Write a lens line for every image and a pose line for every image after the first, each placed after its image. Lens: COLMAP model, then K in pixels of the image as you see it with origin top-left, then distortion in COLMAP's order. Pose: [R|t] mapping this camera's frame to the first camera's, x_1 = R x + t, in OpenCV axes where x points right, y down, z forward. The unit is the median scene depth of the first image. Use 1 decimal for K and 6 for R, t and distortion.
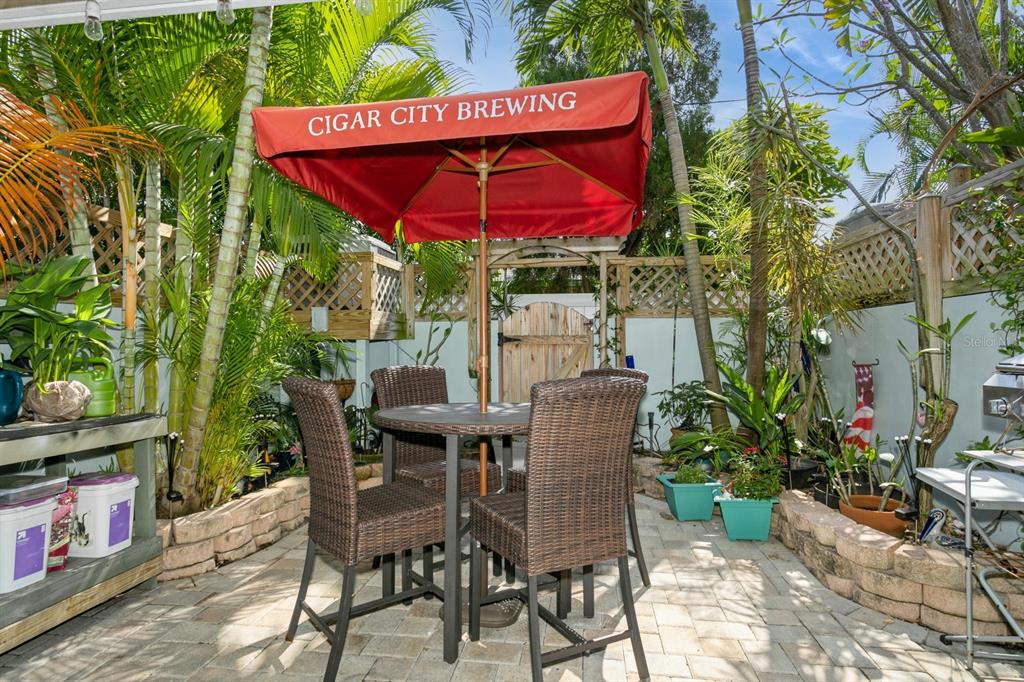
lens RADIAL K [[590.2, 0, 508.9], [0, 590.2, 339.9], [0, 0, 1]] dist [-0.005642, 0.005803]
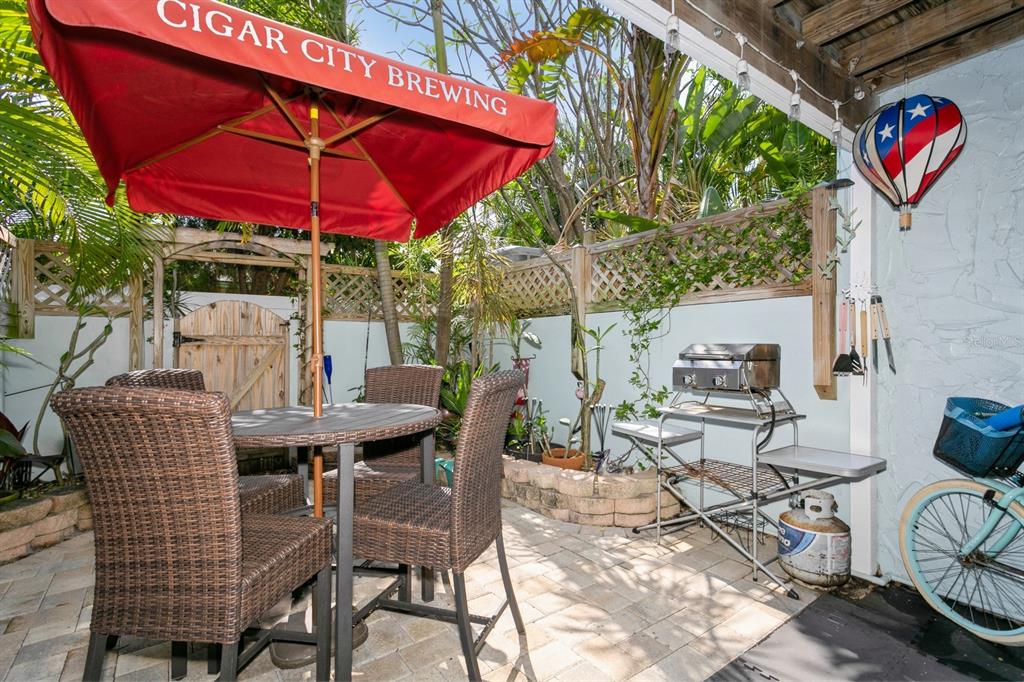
lens RADIAL K [[485.3, 0, 512.1], [0, 485.3, 342.1], [0, 0, 1]] dist [0.005591, 0.000842]
pose [[0.714148, 0.003621, 0.699986, -0.300453], [-0.001511, 0.999992, -0.003631, 0.008855], [-0.699993, 0.001535, 0.714148, 0.231306]]
